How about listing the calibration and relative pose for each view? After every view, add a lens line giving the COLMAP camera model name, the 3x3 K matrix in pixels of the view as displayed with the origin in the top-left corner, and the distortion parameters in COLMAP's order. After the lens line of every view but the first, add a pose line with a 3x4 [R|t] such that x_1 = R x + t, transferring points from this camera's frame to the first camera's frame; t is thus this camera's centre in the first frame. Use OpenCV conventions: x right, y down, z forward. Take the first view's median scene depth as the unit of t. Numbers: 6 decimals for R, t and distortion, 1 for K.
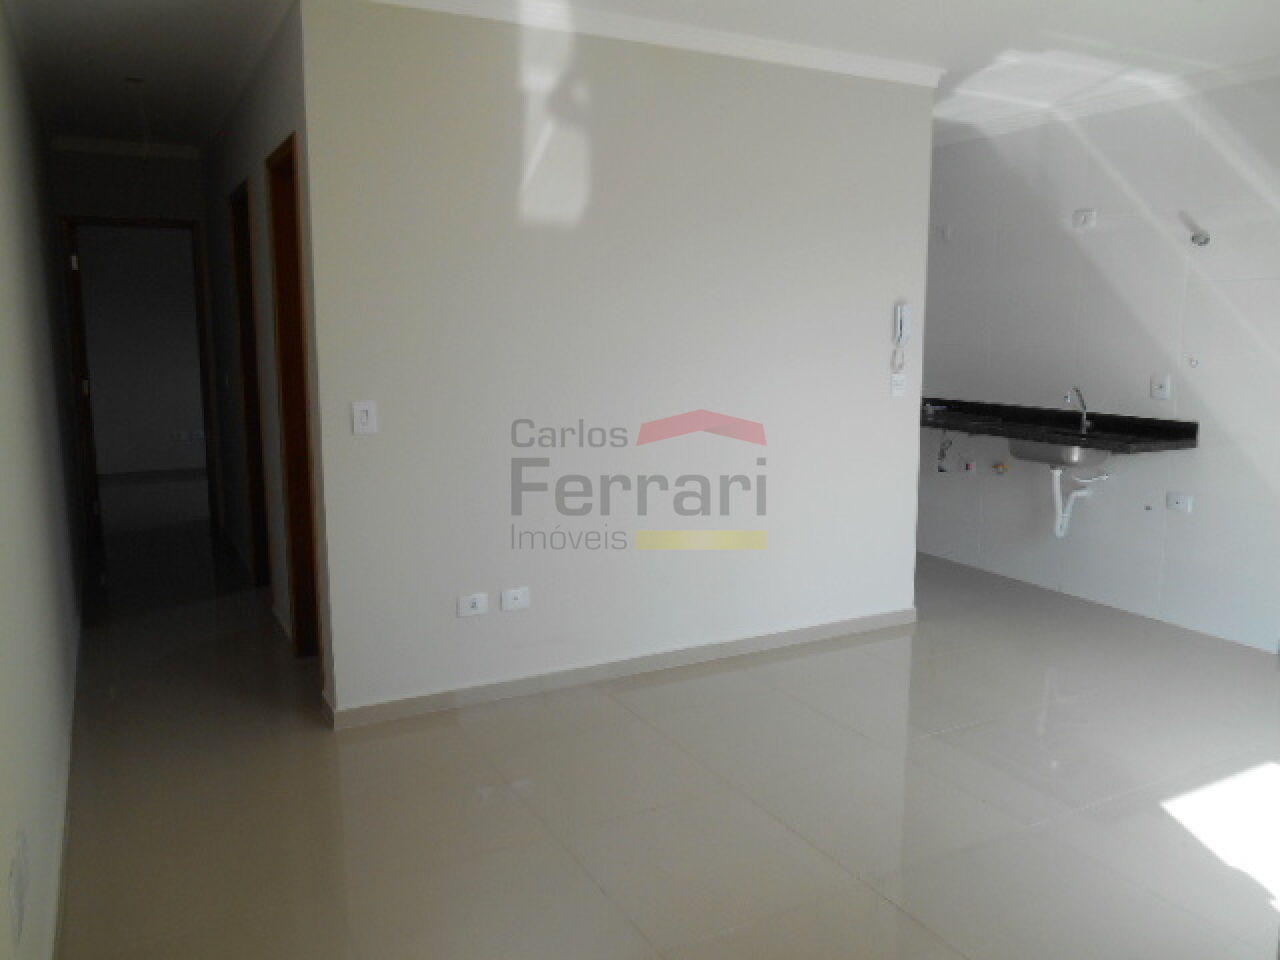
lens RADIAL K [[990.4, 0, 650.4], [0, 990.4, 484.6], [0, 0, 1]] dist [-0.012801, 0.003152]
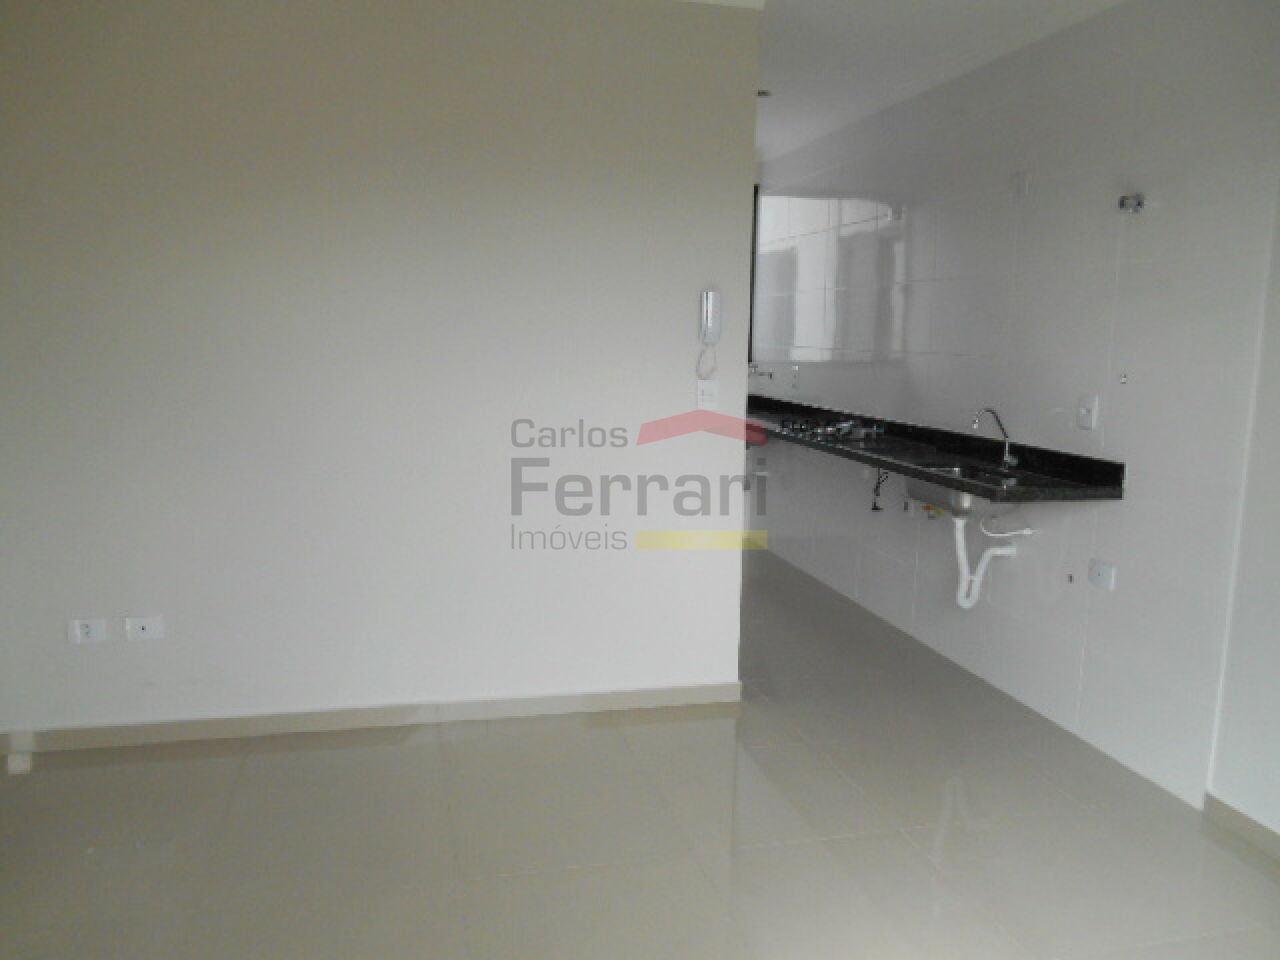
lens RADIAL K [[990.4, 0, 642.0], [0, 990.4, 475.9], [0, 0, 1]] dist [-0.012801, 0.003152]
pose [[0.970457, 0.055926, -0.234703, 0.367054], [-0.060849, 0.998052, -0.013778, -0.022299], [0.233475, 0.027652, 0.971970, 0.223524]]
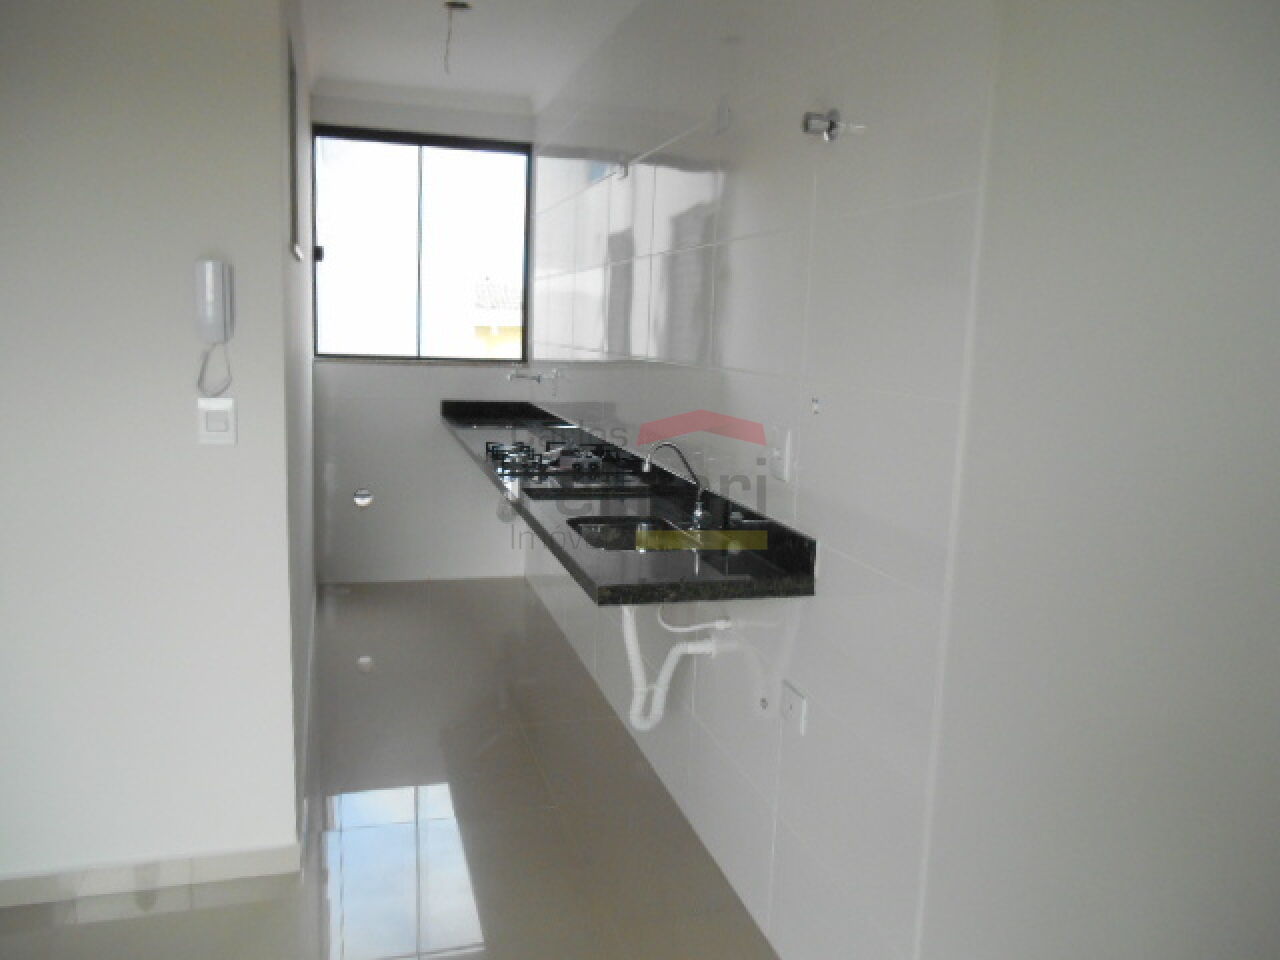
lens RADIAL K [[990.4, 0, 639.2], [0, 990.4, 479.1], [0, 0, 1]] dist [-0.012801, 0.003152]
pose [[0.978582, 0.064363, -0.195538, 0.534585], [-0.066908, 0.997738, -0.006430, -0.078195], [0.194682, 0.019375, 0.980675, 0.518963]]
